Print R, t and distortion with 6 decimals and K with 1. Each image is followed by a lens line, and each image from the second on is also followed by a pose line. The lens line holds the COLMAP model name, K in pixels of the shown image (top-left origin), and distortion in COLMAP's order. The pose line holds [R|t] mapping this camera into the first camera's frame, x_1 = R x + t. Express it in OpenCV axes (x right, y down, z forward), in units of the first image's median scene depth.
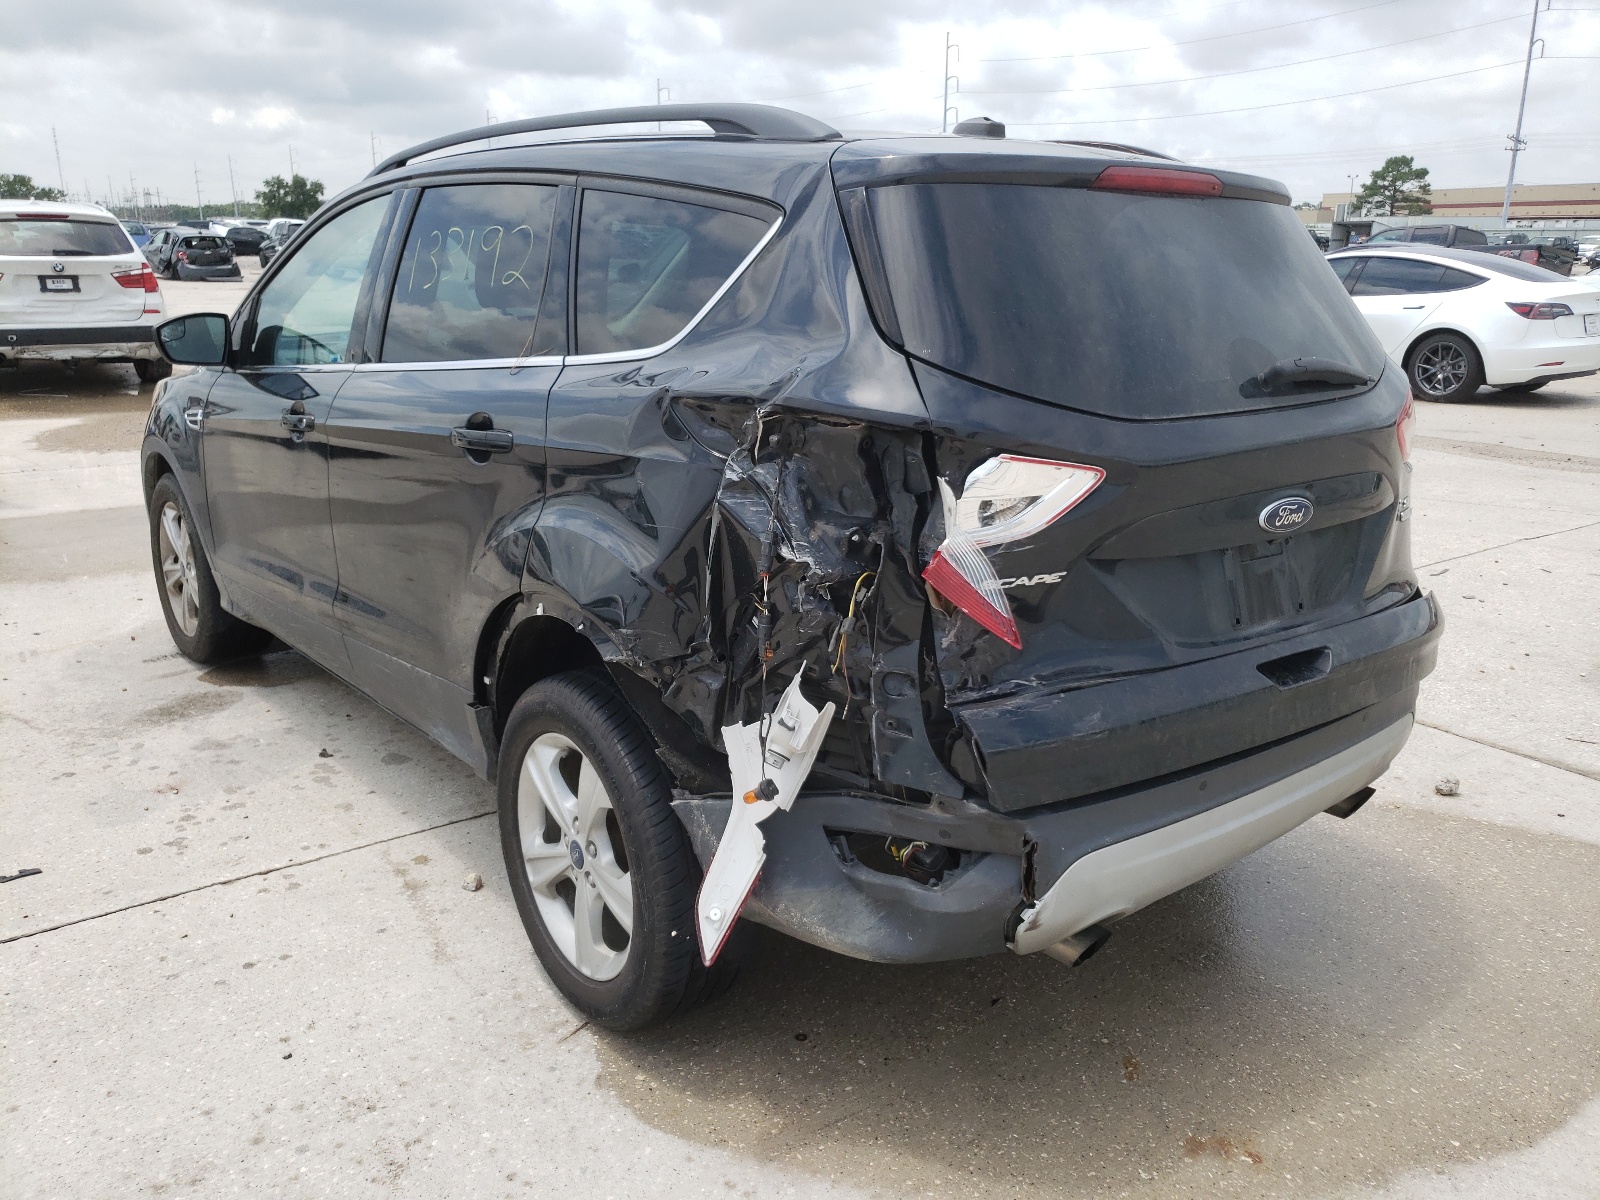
lens RADIAL K [[1235.7, 0, 792.8], [0, 1235.7, 531.8], [0, 0, 1]] dist [0.045347, -0.005268]
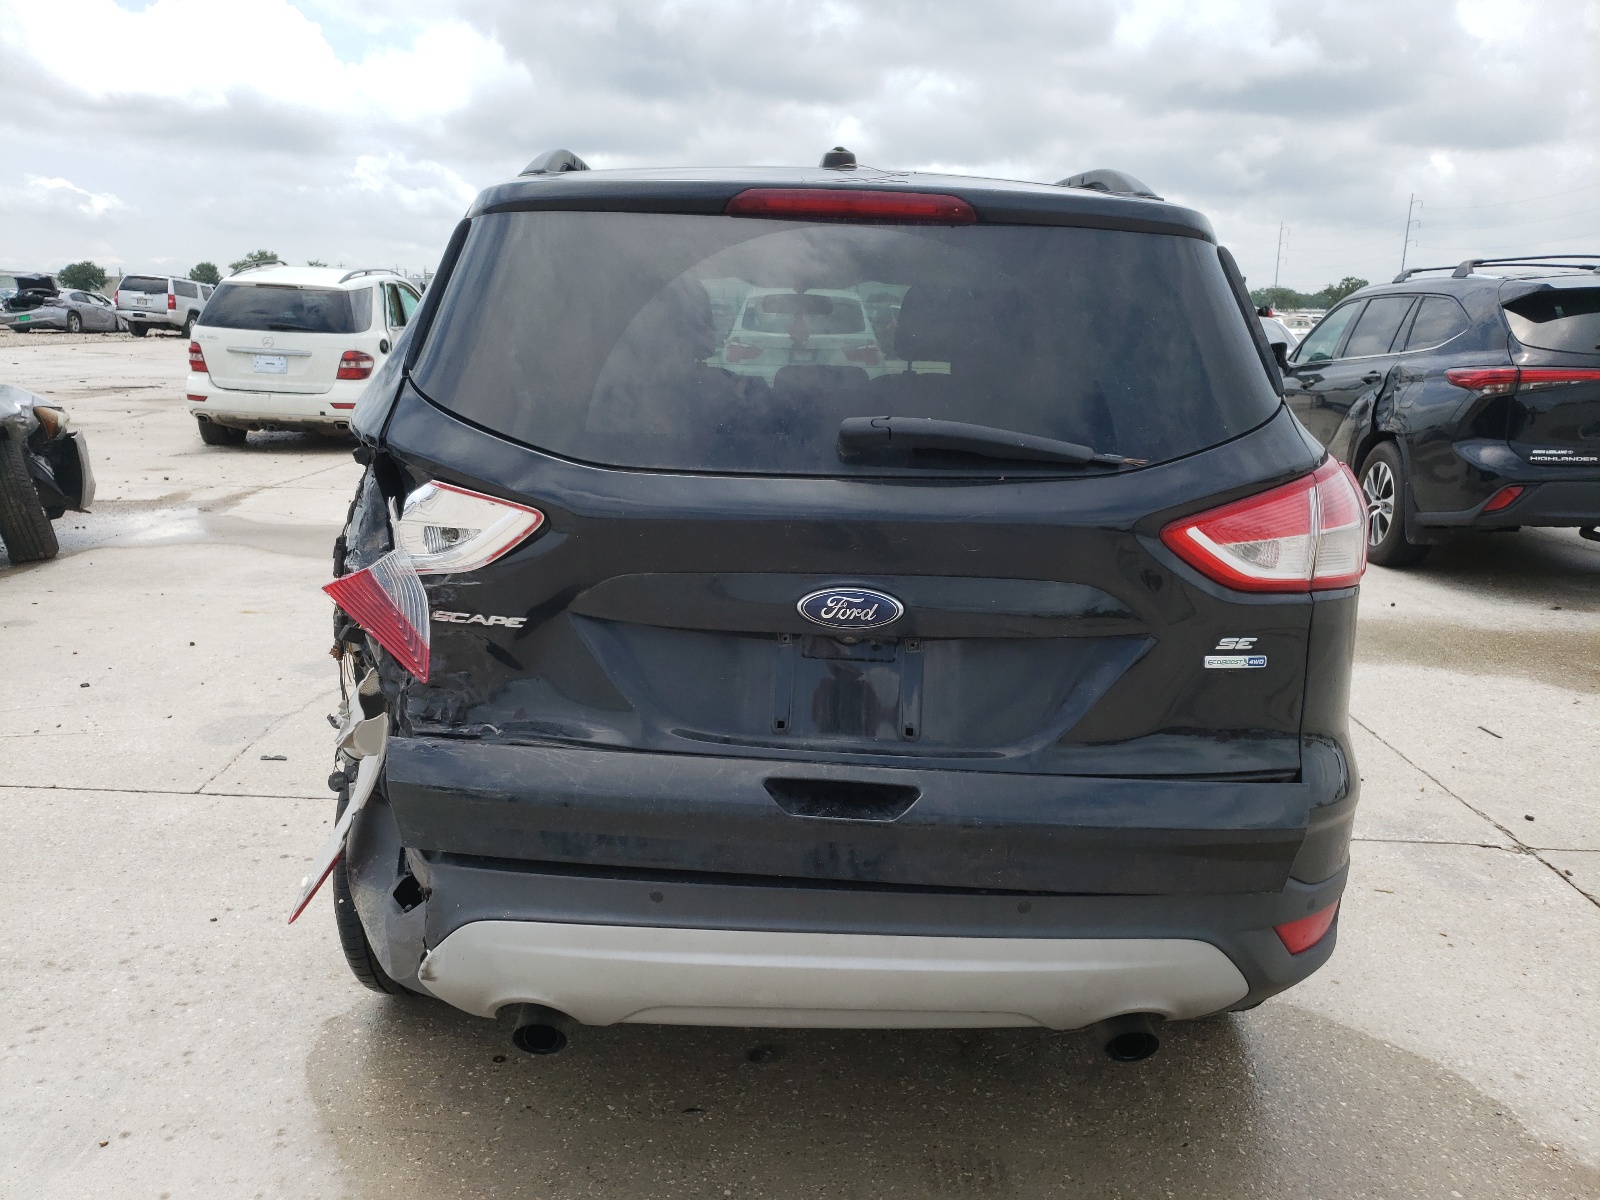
lens RADIAL K [[1194.5, 0, 800.0], [0, 1194.5, 600.0], [0, 0, 1]] dist [0.055304, 0.001986]
pose [[0.786442, 0.139001, -0.601820, 0.846234], [-0.159665, 0.986982, 0.019317, -0.029119], [0.596671, 0.080898, 0.798398, 0.365757]]
